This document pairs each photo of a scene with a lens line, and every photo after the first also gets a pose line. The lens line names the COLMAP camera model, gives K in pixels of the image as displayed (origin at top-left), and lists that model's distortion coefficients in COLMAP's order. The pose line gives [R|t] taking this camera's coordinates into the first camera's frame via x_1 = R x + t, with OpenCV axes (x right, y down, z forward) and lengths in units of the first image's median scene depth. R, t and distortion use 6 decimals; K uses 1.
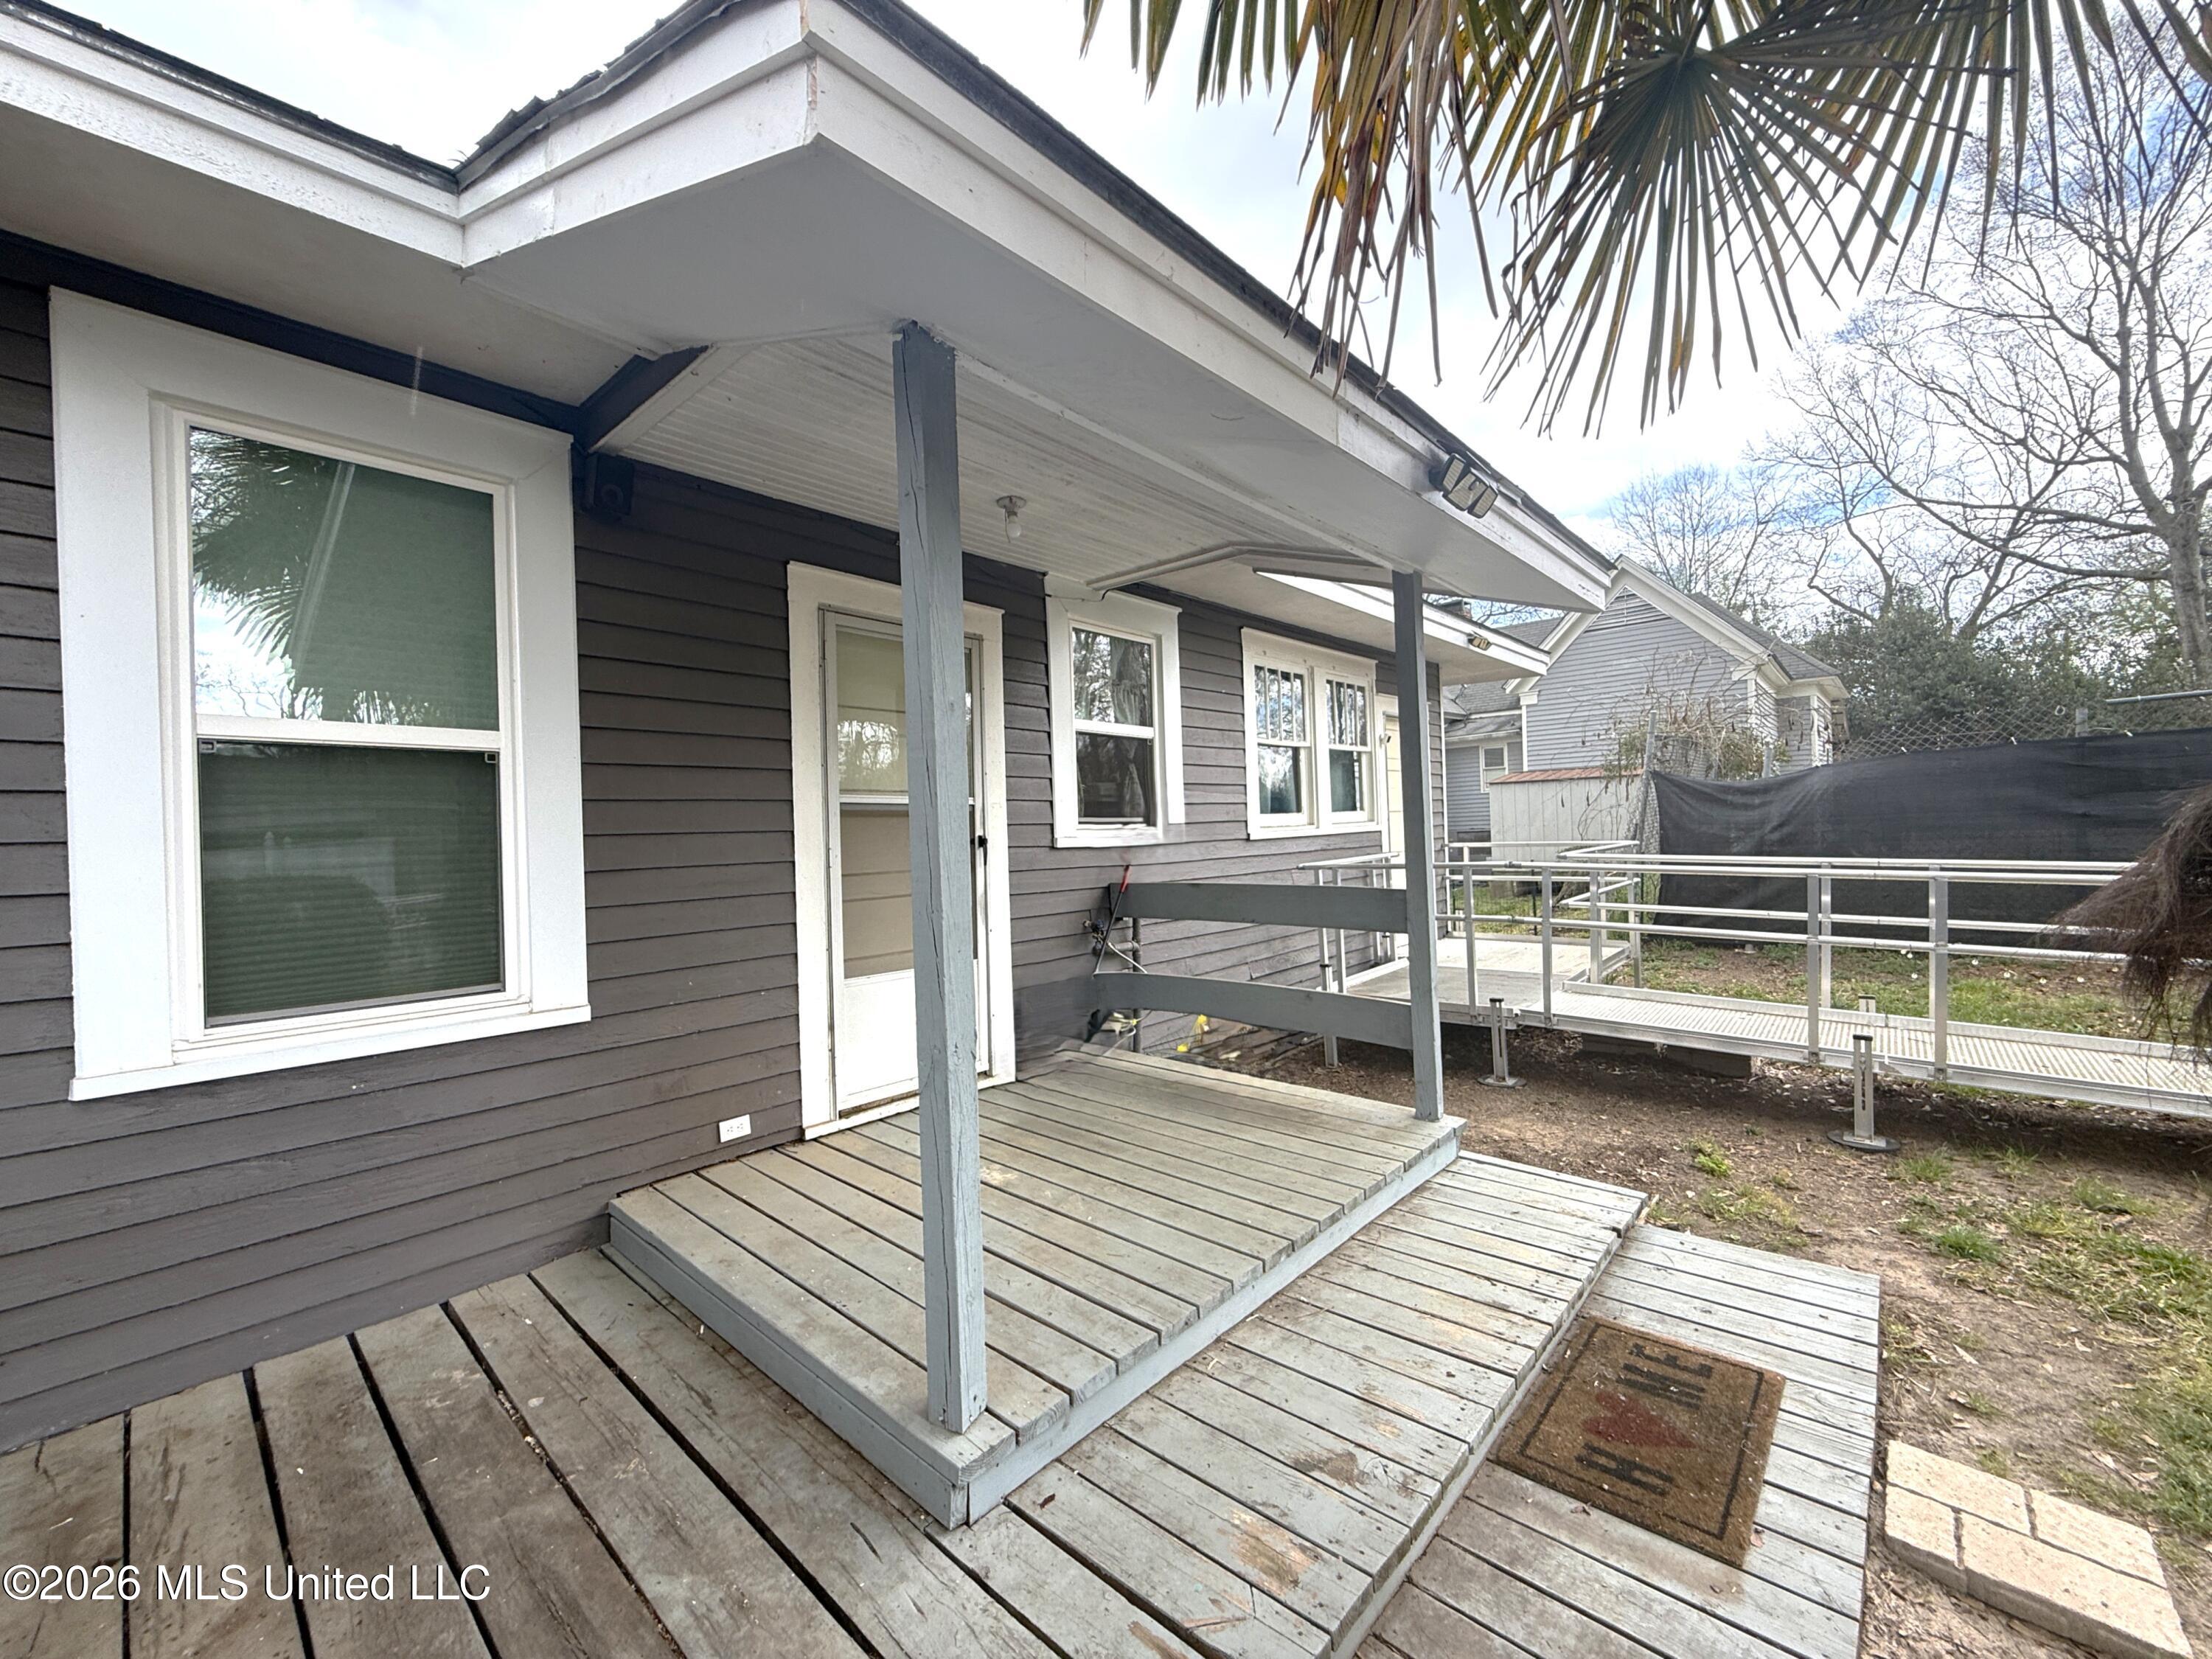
lens RADIAL K [[881.6, 0, 1101.0], [0, 881.6, 831.6], [0, 0, 1]] dist [0.001866, 0.000496]
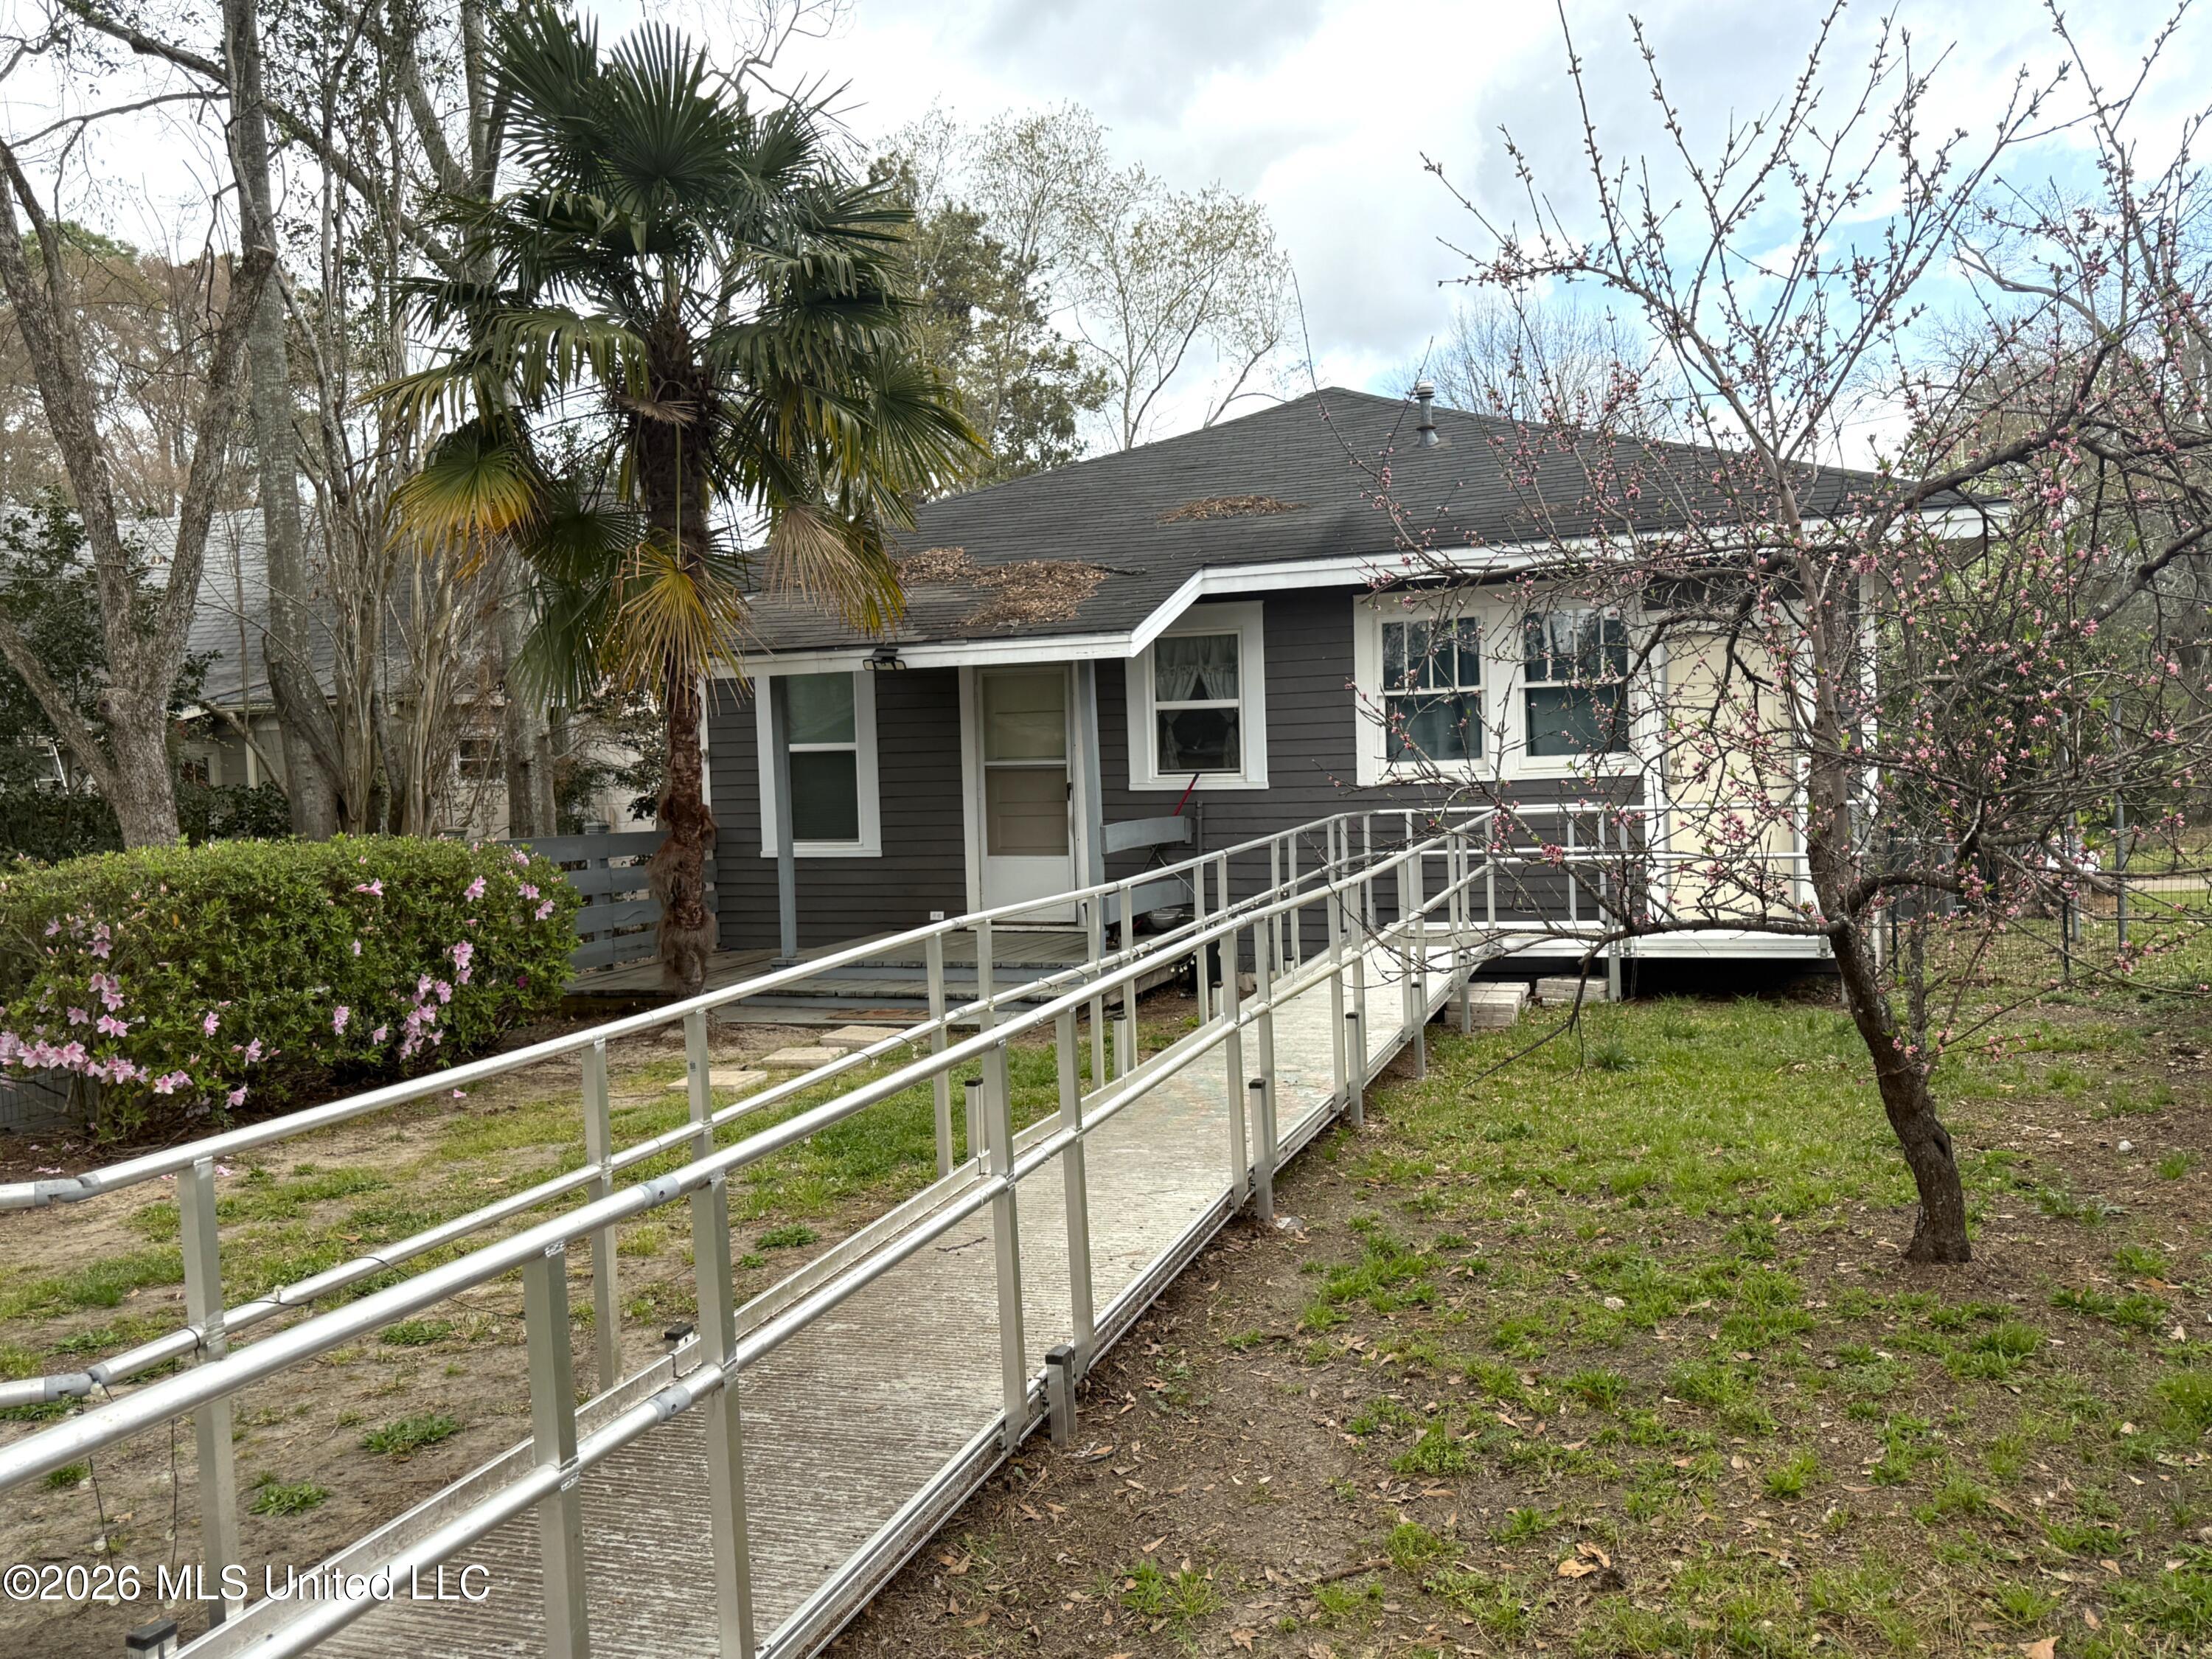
lens RADIAL K [[1798.4, 0, 1096.8], [0, 1798.4, 888.0], [0, 0, 1]] dist [0.023548, 0.001307]
pose [[0.378191, 0.084559, -0.921857, 4.044891], [0.018544, 0.994928, 0.098869, -0.176510], [0.925542, -0.054487, 0.374705, -0.318798]]
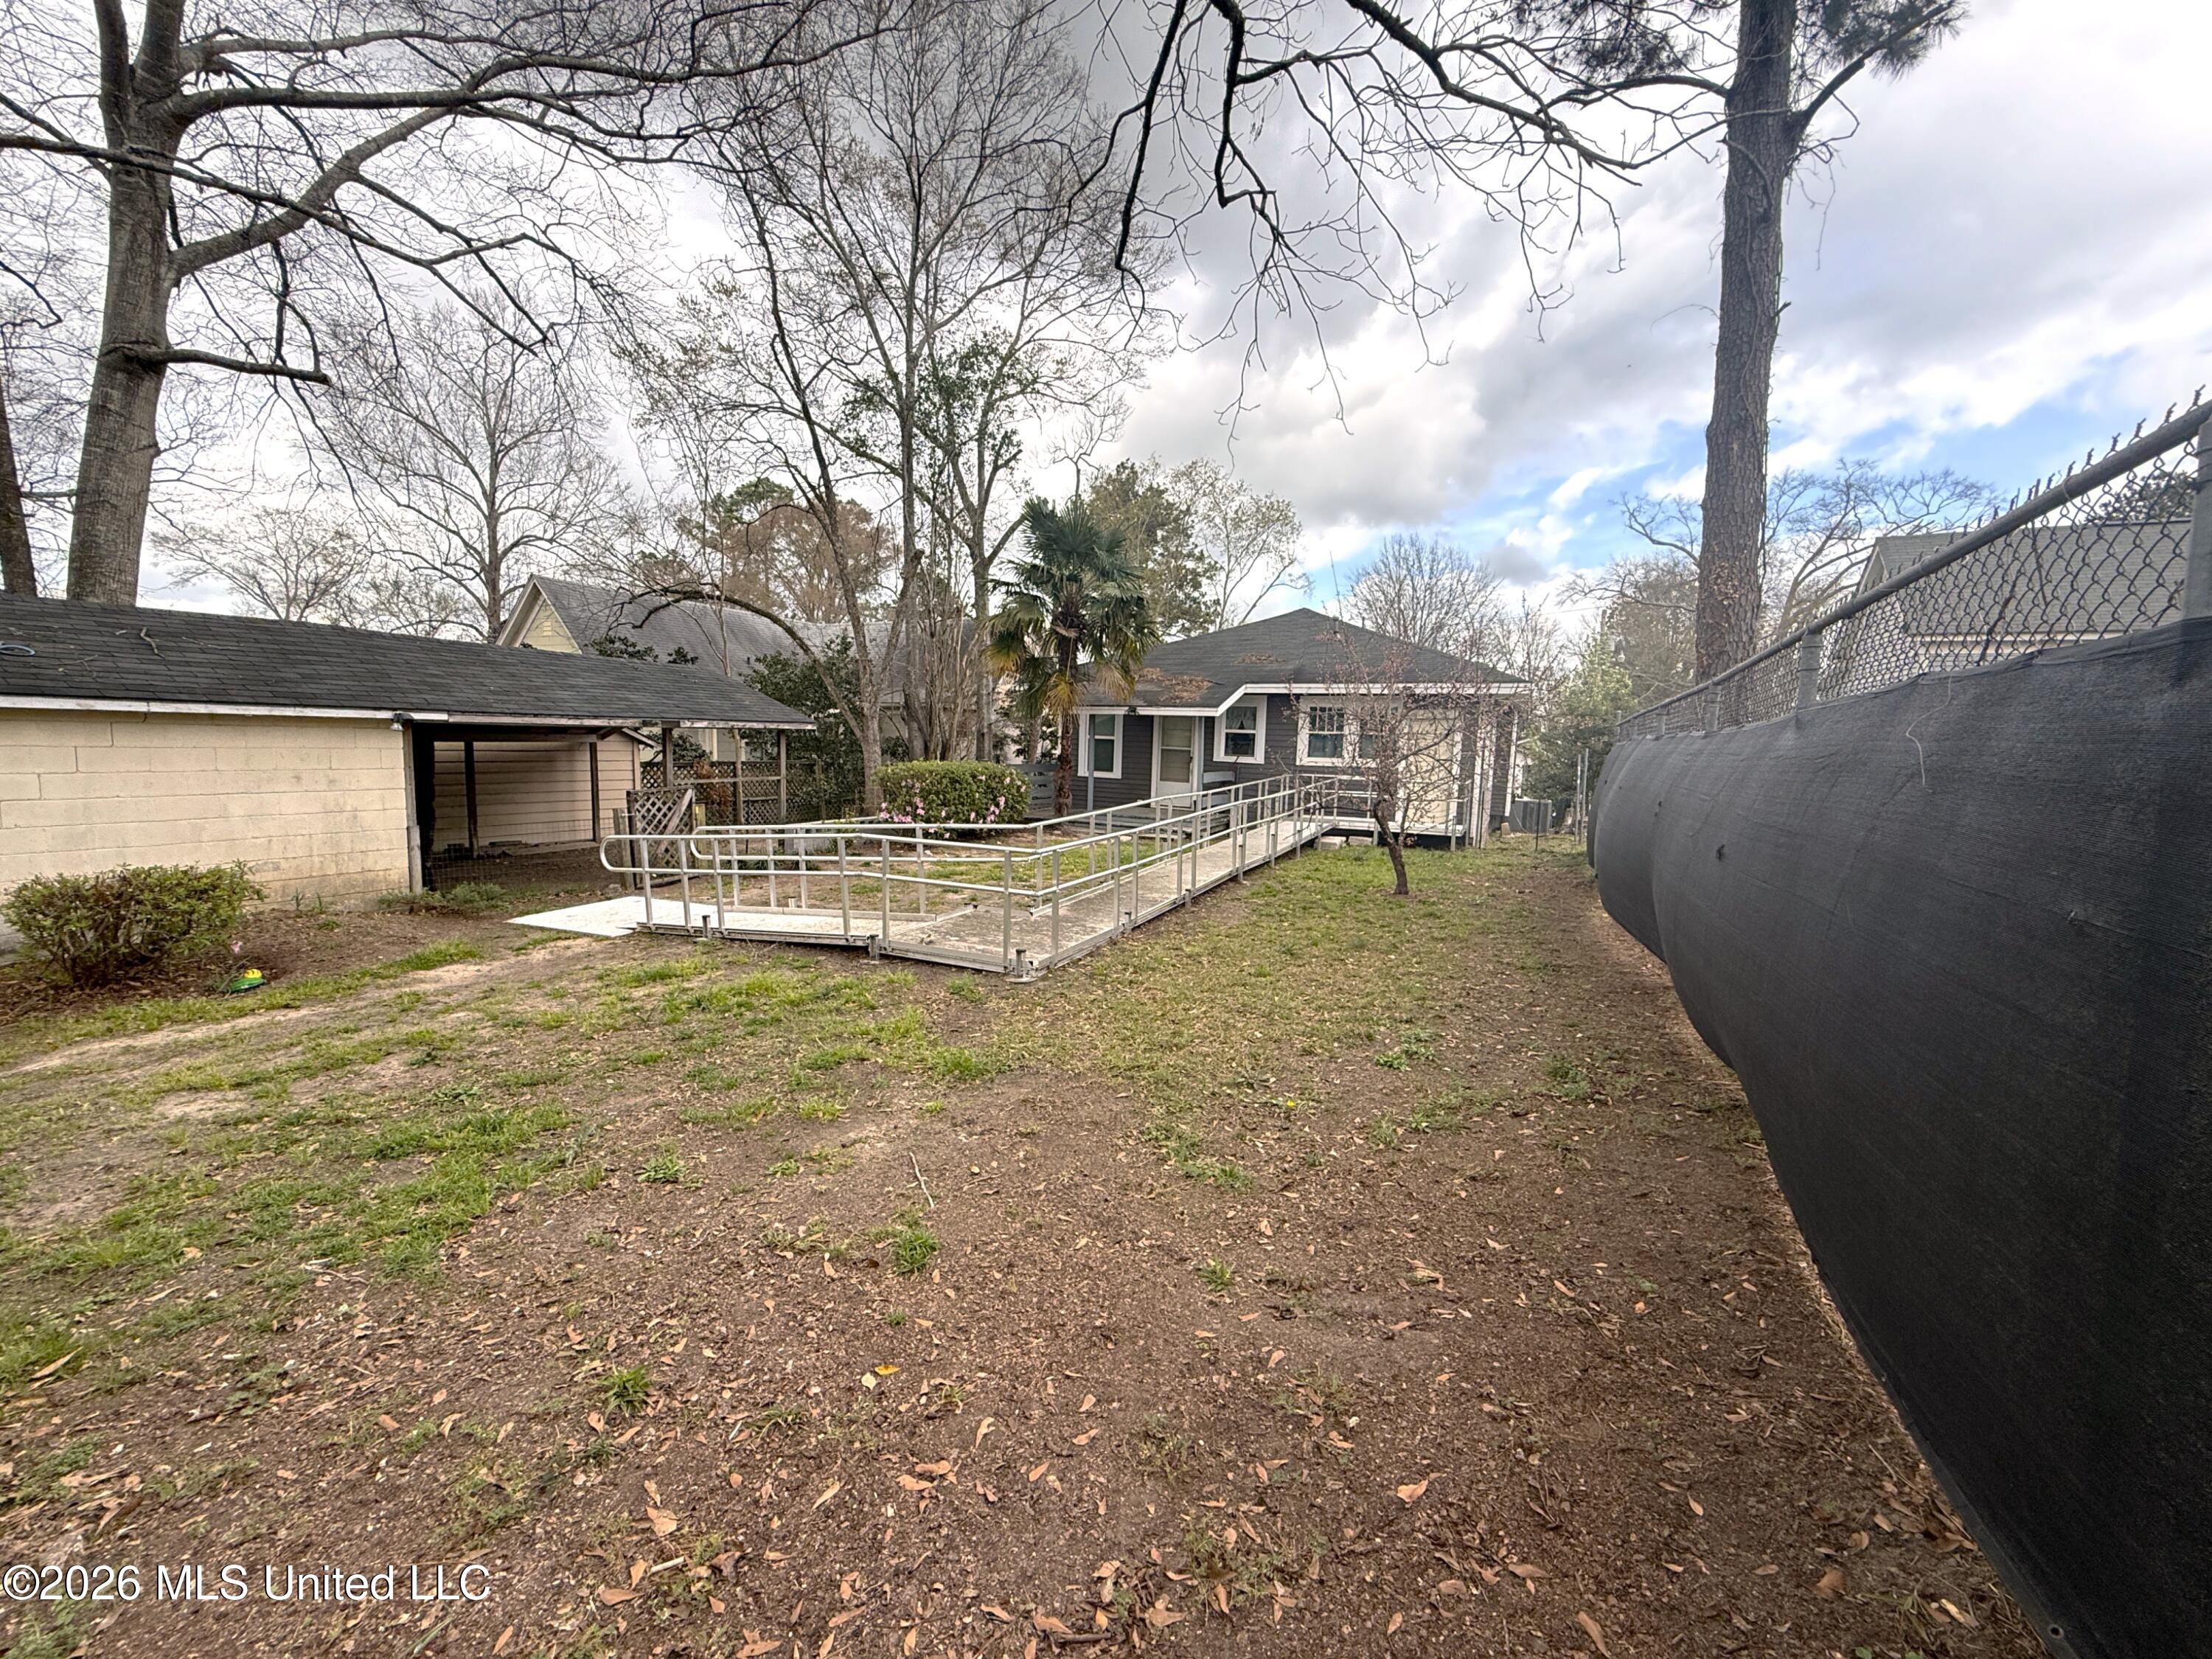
lens RADIAL K [[881.6, 0, 1101.0], [0, 881.6, 831.6], [0, 0, 1]] dist [0.001866, 0.000496]
pose [[0.272235, 0.144478, -0.951322, 5.554205], [-0.040795, 0.989507, 0.138603, -0.299955], [0.961366, 0.001076, 0.275272, -0.964852]]
